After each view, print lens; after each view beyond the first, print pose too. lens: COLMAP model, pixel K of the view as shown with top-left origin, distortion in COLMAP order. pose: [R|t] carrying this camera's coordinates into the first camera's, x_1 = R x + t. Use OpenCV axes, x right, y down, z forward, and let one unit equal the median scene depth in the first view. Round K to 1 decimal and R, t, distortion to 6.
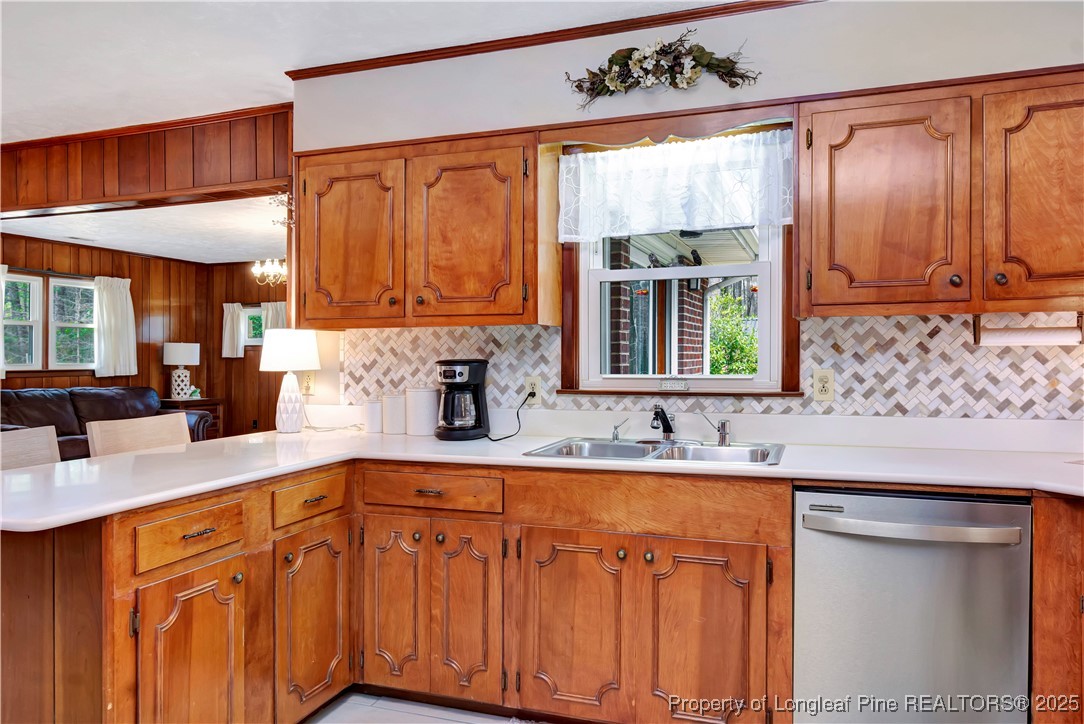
lens RADIAL K [[780.4, 0, 540.3], [0, 780.4, 351.3], [0, 0, 1]] dist [-0.001582, -0.003230]
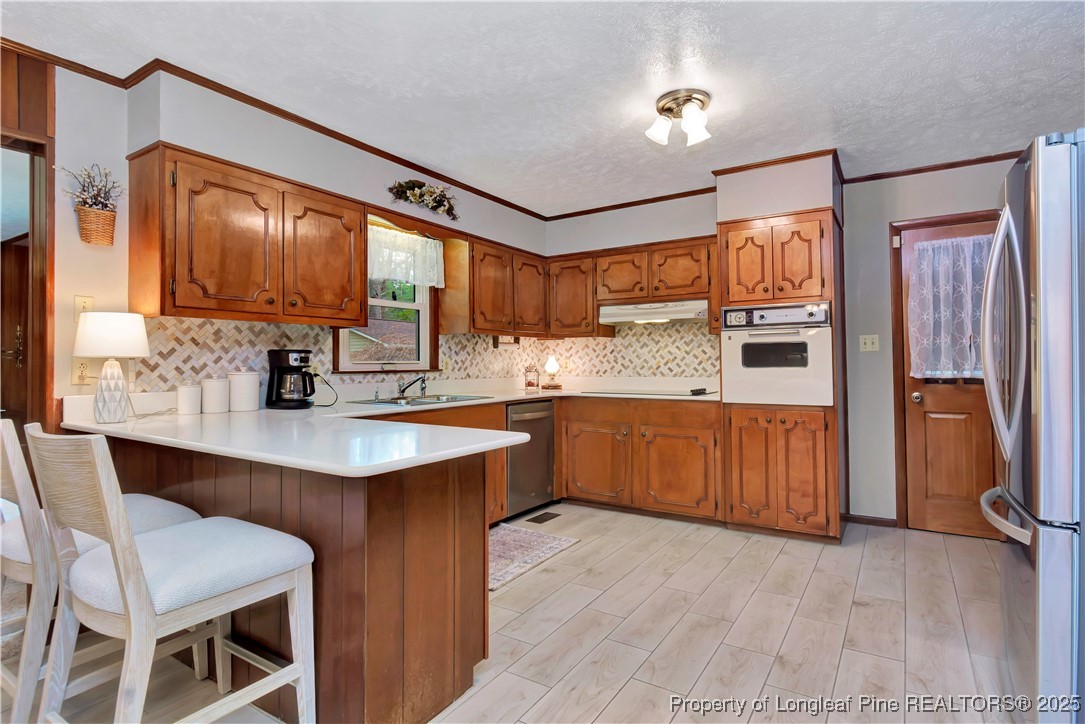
lens RADIAL K [[560.8, 0, 542.1], [0, 560.8, 349.6], [0, 0, 1]] dist [0.003145, -0.000630]
pose [[0.227686, 0.027827, 0.973337, -1.073506], [0.000124, 0.999591, -0.028606, 0.043898], [-0.973735, 0.006634, 0.227589, 0.410375]]
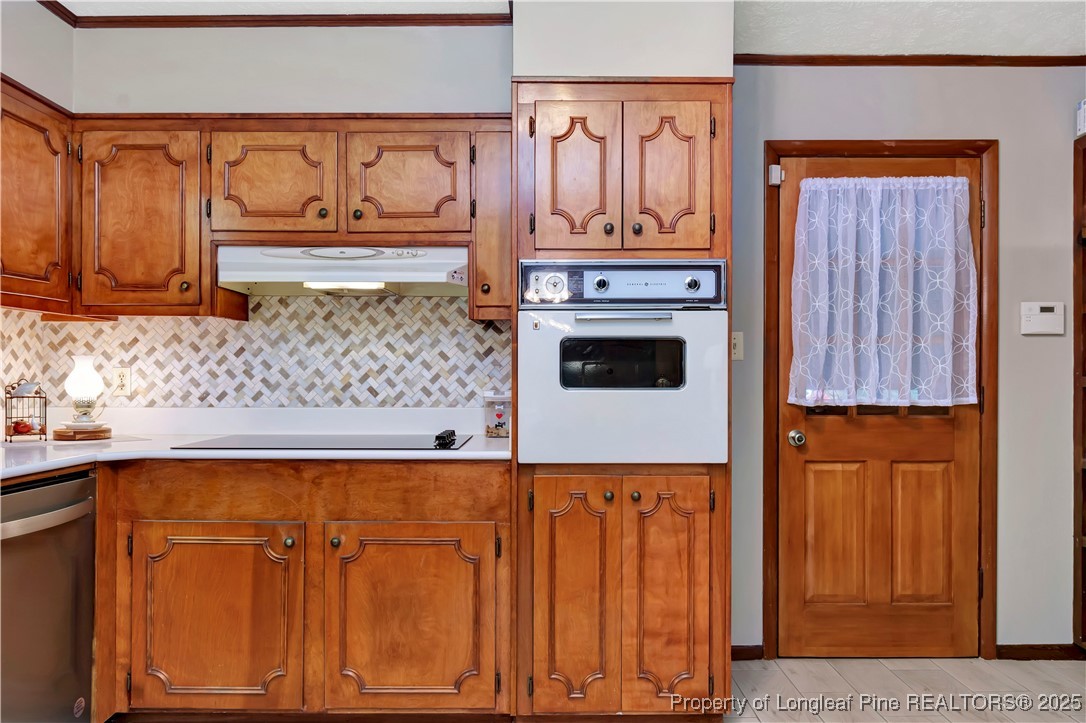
lens RADIAL K [[771.5, 0, 543.2], [0, 771.5, 372.3], [0, 0, 1]] dist [0.003940, -0.002180]
pose [[-0.339554, 0.009924, 0.940534, -0.494289], [-0.005170, 0.999910, -0.012417, 0.040709], [-0.940572, -0.009079, -0.339472, 0.561928]]
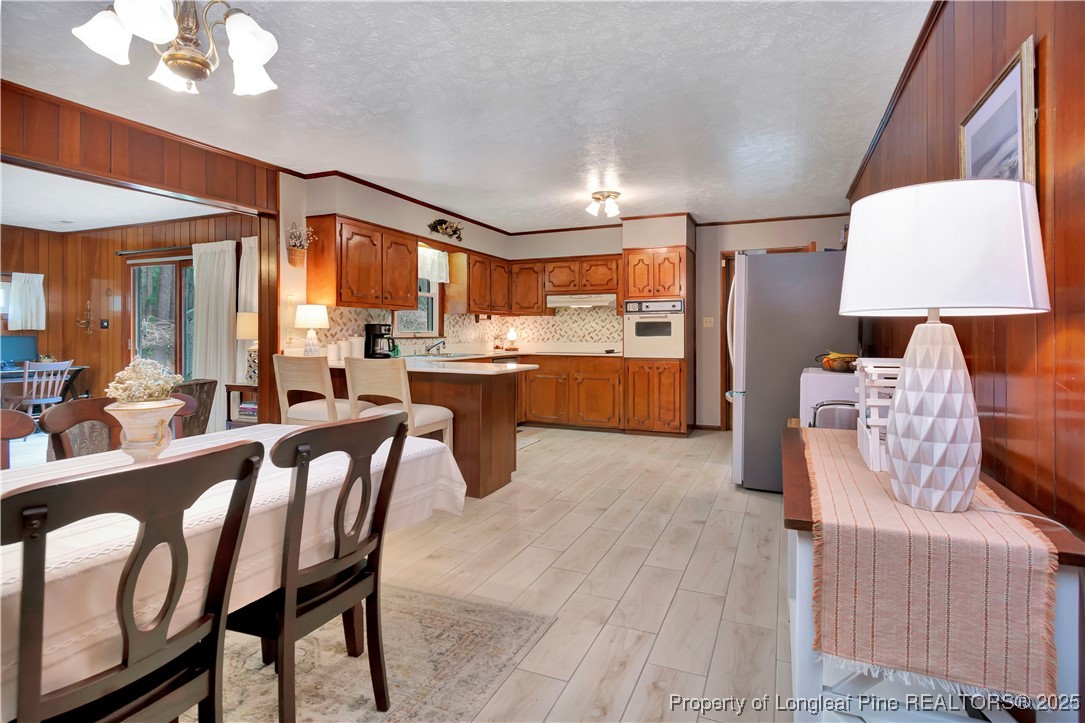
lens RADIAL K [[564.1, 0, 546.0], [0, 564.1, 331.4], [0, 0, 1]] dist [0.006107, 0.000183]
pose [[0.061499, 0.007916, 0.998076, -1.917883], [-0.005824, 0.999954, -0.007572, 0.047393], [-0.998090, -0.005347, 0.061542, 0.468389]]
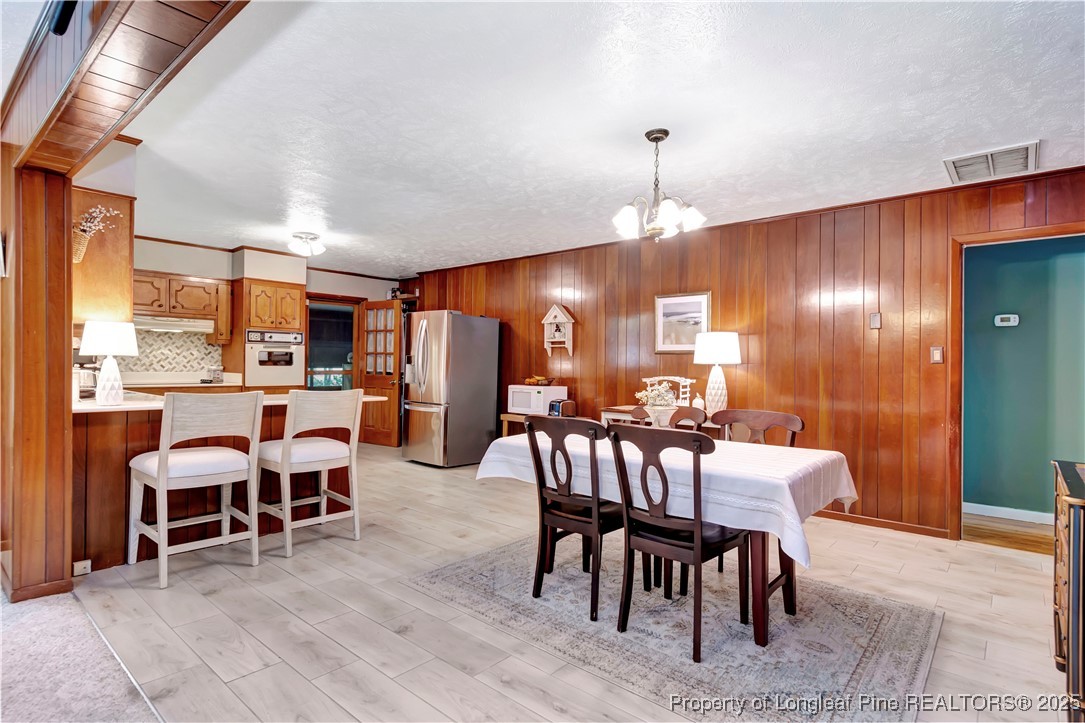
lens RADIAL K [[549.4, 0, 542.5], [0, 549.4, 361.5], [0, 0, 1]] dist [0.025302, -0.000047]
pose [[-0.932684, -0.006407, 0.360638, -1.556871], [-0.011122, 0.999878, -0.010999, 0.044060], [-0.360524, -0.014270, -0.932641, 1.905801]]
